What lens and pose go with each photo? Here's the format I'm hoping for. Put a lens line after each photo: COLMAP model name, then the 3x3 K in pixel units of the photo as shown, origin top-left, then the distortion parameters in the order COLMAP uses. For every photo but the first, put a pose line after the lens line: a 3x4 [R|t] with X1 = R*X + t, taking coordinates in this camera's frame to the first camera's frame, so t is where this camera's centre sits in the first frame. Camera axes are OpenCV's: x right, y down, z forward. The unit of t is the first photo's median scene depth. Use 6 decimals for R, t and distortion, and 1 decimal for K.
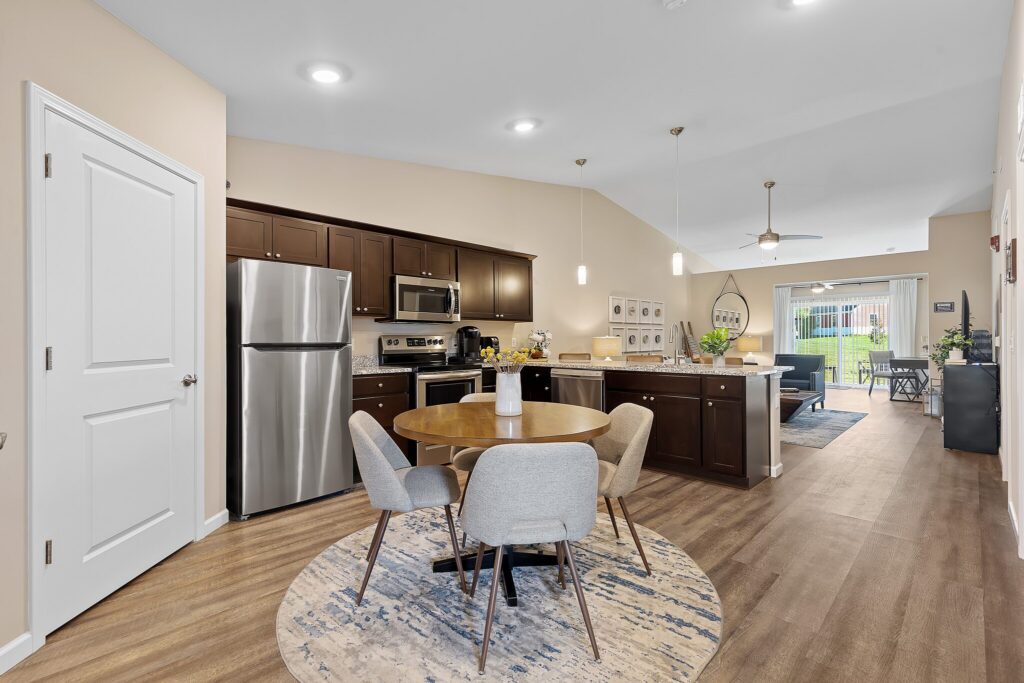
lens RADIAL K [[464.7, 0, 510.7], [0, 464.7, 338.3], [0, 0, 1]] dist [0.002800, 0.000306]
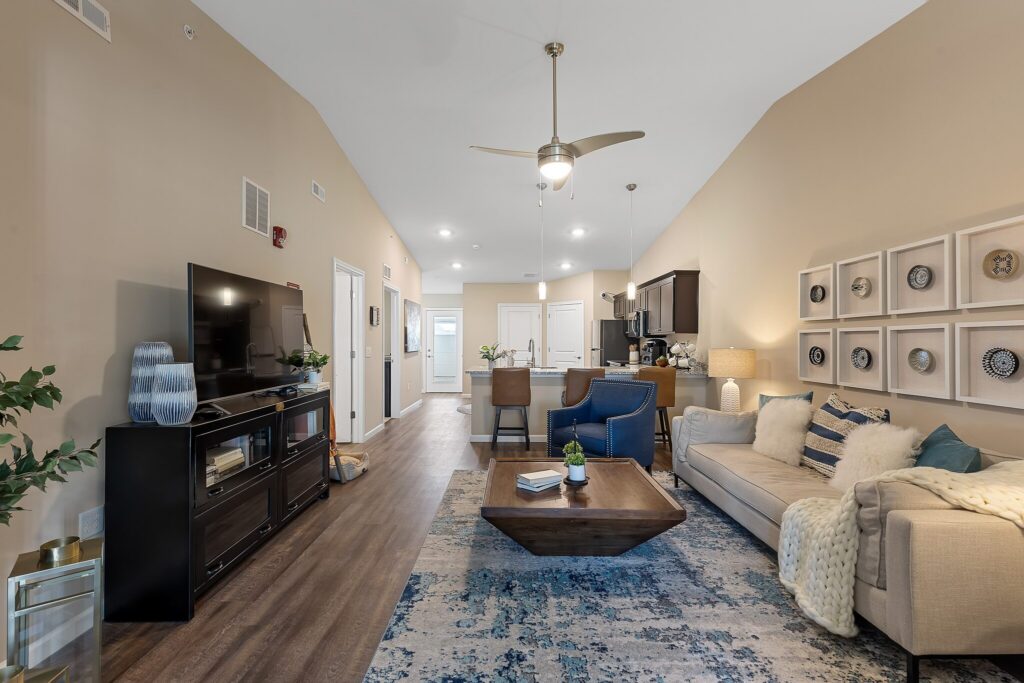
lens RADIAL K [[454.6, 0, 499.8], [0, 454.6, 340.7], [0, 0, 1]] dist [0.002057, 0.000075]
pose [[-0.724062, 0.001505, -0.689733, 0.860927], [0.003838, 0.999991, -0.001847, -0.014470], [0.689724, -0.003984, -0.724061, 1.207665]]
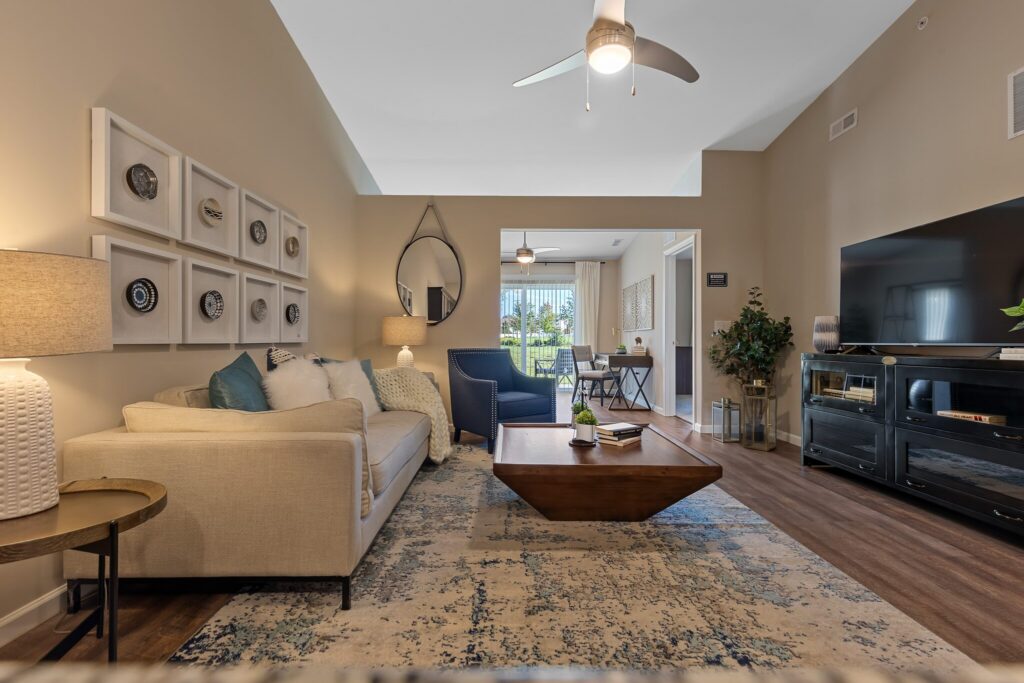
lens RADIAL K [[454.6, 0, 499.8], [0, 454.6, 340.7], [0, 0, 1]] dist [0.002057, 0.000075]
pose [[0.717765, 0.006109, 0.696258, 0.213234], [-0.006386, 0.999977, -0.002191, 0.029368], [-0.696256, -0.002873, 0.717788, 0.731979]]
